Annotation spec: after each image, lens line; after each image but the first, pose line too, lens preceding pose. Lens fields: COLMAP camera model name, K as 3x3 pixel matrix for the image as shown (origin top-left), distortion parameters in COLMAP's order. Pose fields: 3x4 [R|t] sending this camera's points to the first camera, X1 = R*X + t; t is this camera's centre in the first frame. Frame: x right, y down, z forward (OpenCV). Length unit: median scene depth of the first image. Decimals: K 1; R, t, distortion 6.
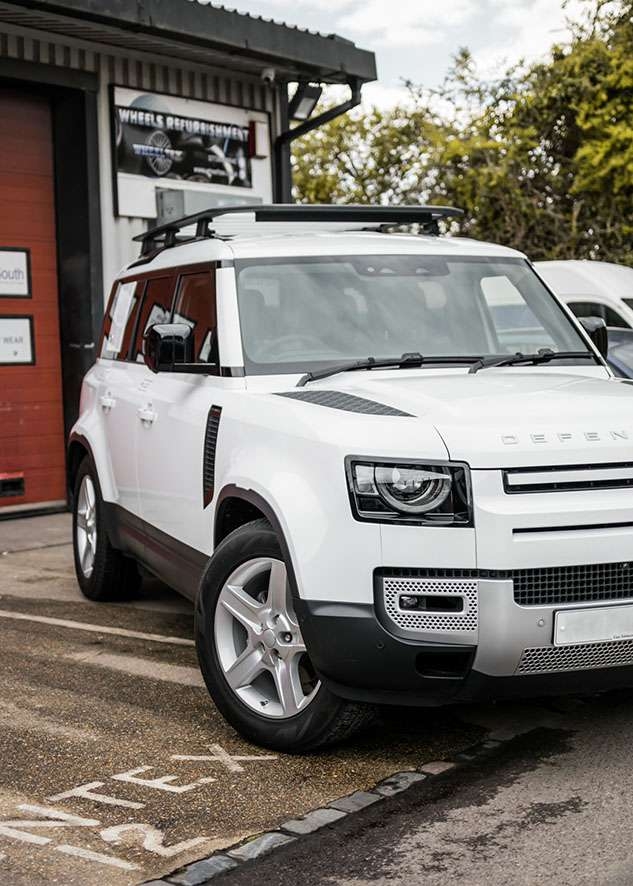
lens RADIAL K [[1719.2, 0, 316.5], [0, 1719.2, 443.0], [0, 0, 1]] dist [-0.205204, 0.129178]
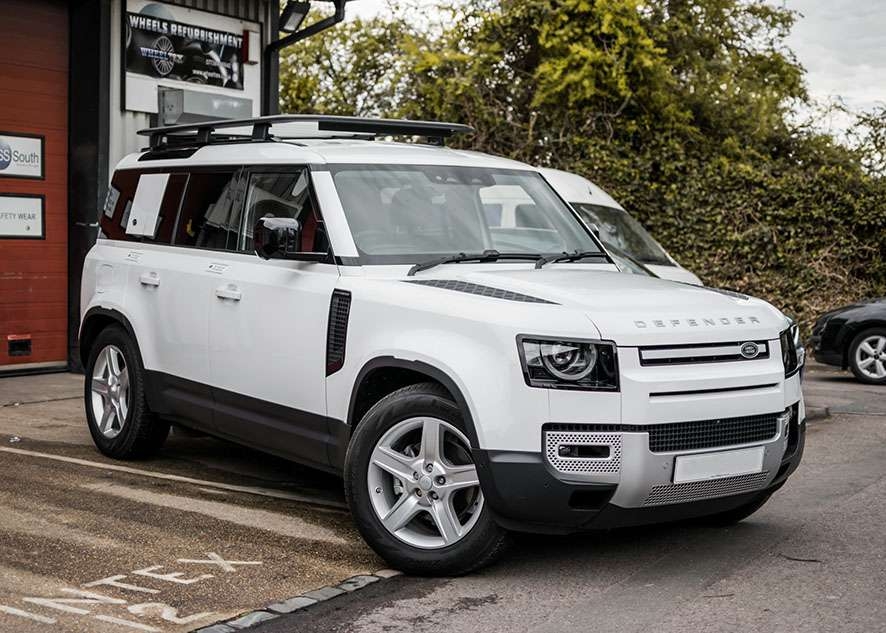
lens RADIAL K [[1719.2, 0, 443.0], [0, 1719.2, 316.5], [0, 0, 1]] dist [-0.205204, 0.129178]
pose [[0.994513, 0.042070, 0.095779, -0.008592], [-0.041427, 0.999104, -0.008692, 0.003442], [-0.096059, 0.004676, 0.995365, -0.125947]]
